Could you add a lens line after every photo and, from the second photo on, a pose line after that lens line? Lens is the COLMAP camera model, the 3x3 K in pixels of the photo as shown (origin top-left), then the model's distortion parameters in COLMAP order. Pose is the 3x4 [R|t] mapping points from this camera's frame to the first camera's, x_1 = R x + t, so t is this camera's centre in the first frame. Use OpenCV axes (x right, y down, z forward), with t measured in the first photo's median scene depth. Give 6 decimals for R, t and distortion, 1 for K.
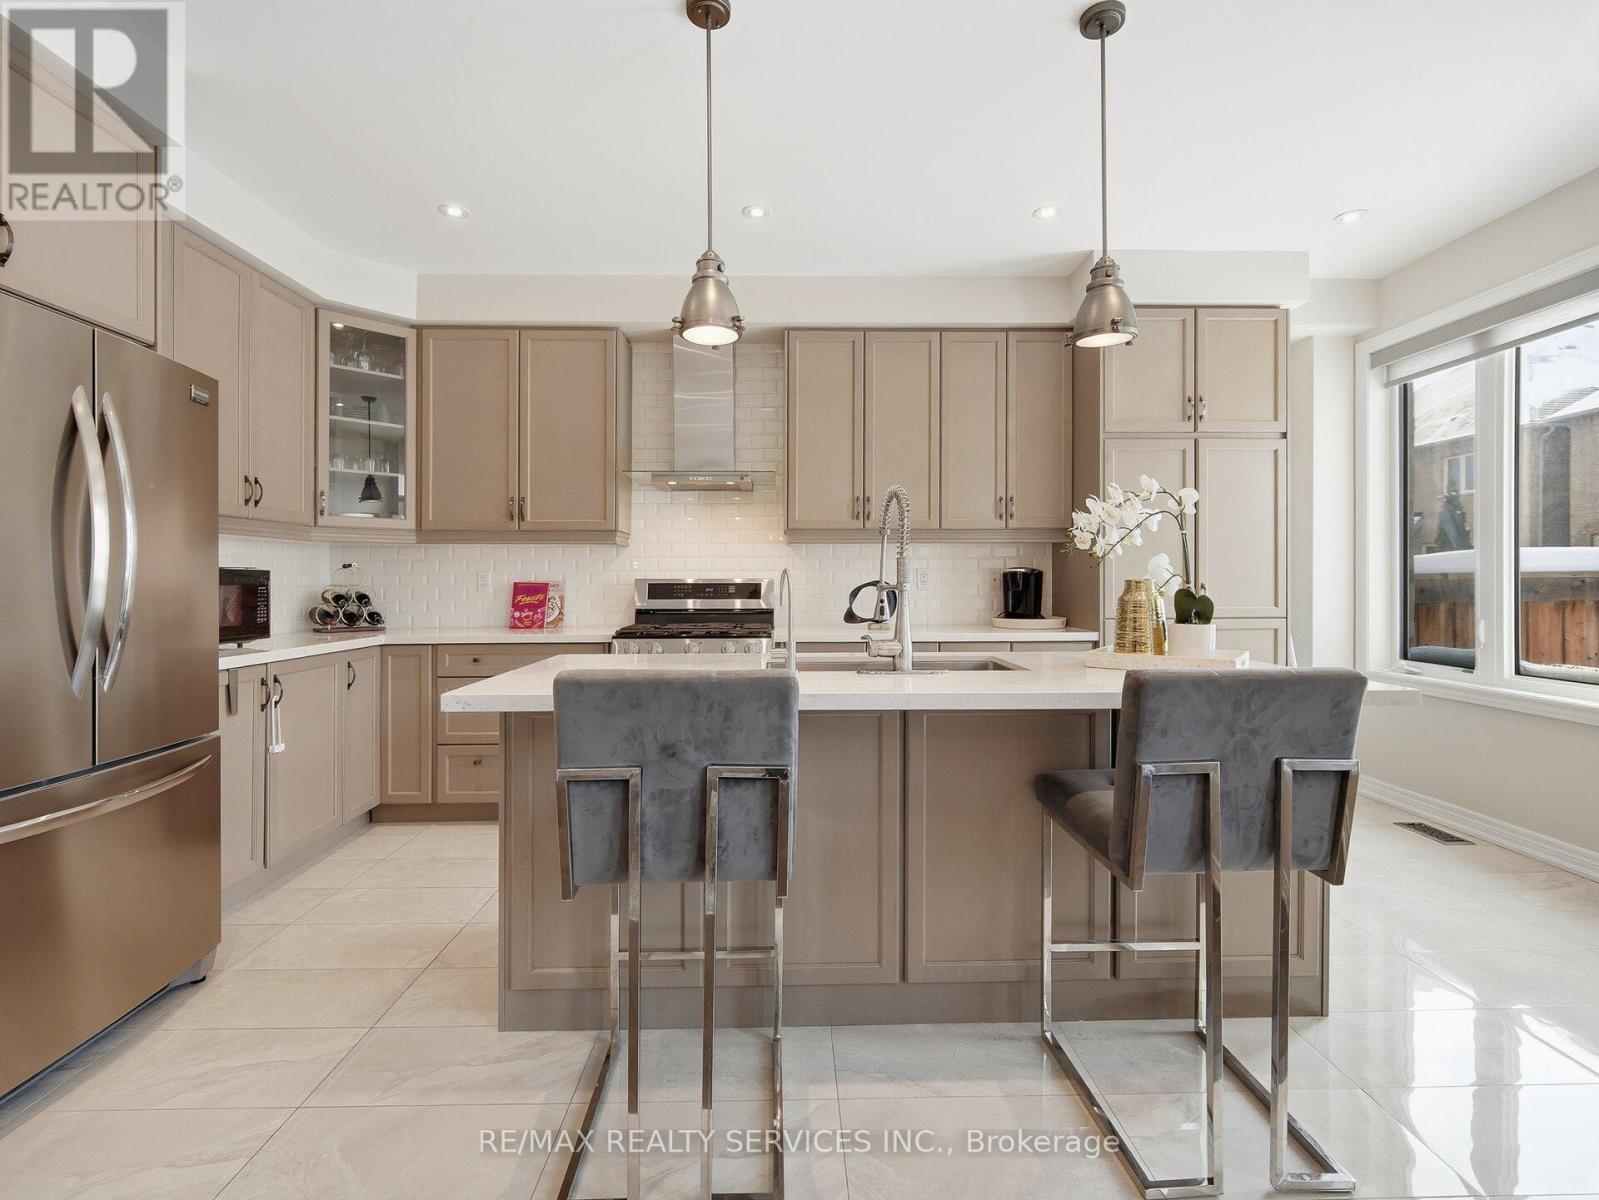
lens RADIAL K [[742.0, 0, 803.5], [0, 742.0, 584.1], [0, 0, 1]] dist [0.003650, -0.000442]
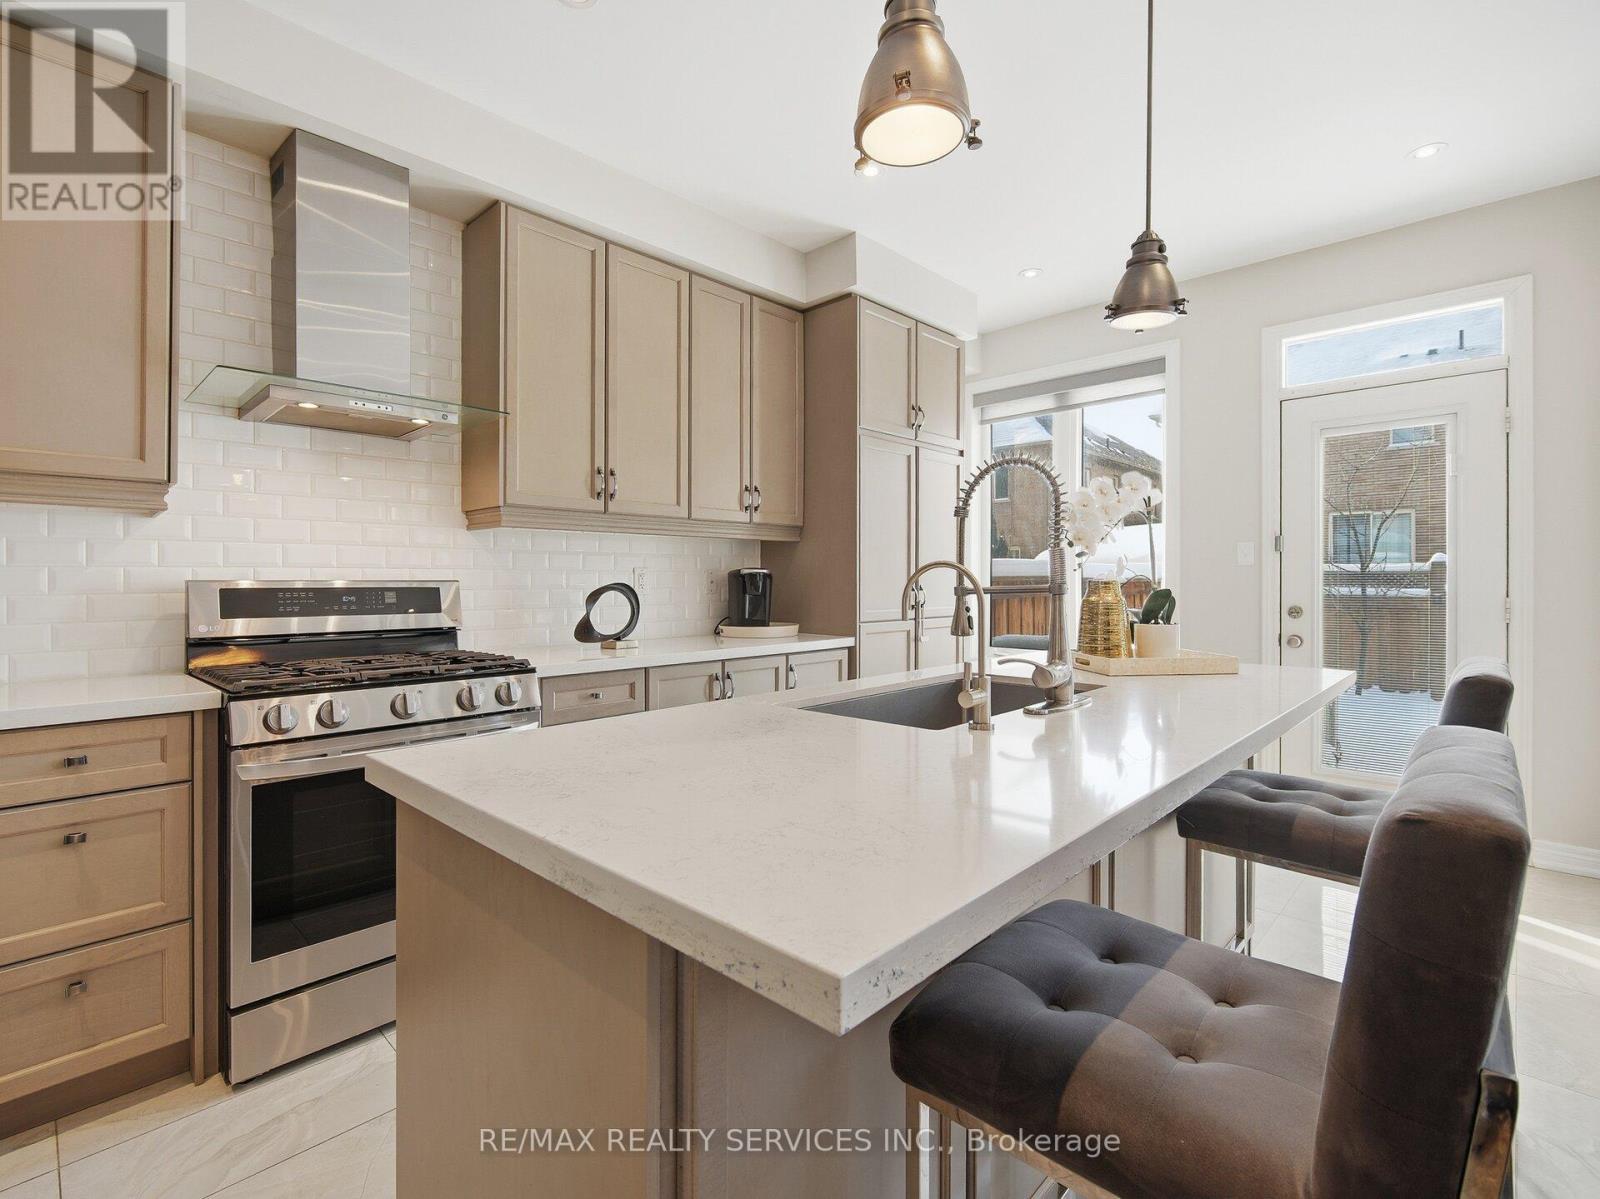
lens RADIAL K [[742.4, 0, 804.0], [0, 742.4, 583.6], [0, 0, 1]] dist [0.003650, -0.000442]
pose [[0.717011, -0.001554, 0.697060, -0.287496], [0.005669, 0.999977, -0.003602, -0.000225], [-0.697039, 0.006535, 0.717003, 0.337046]]
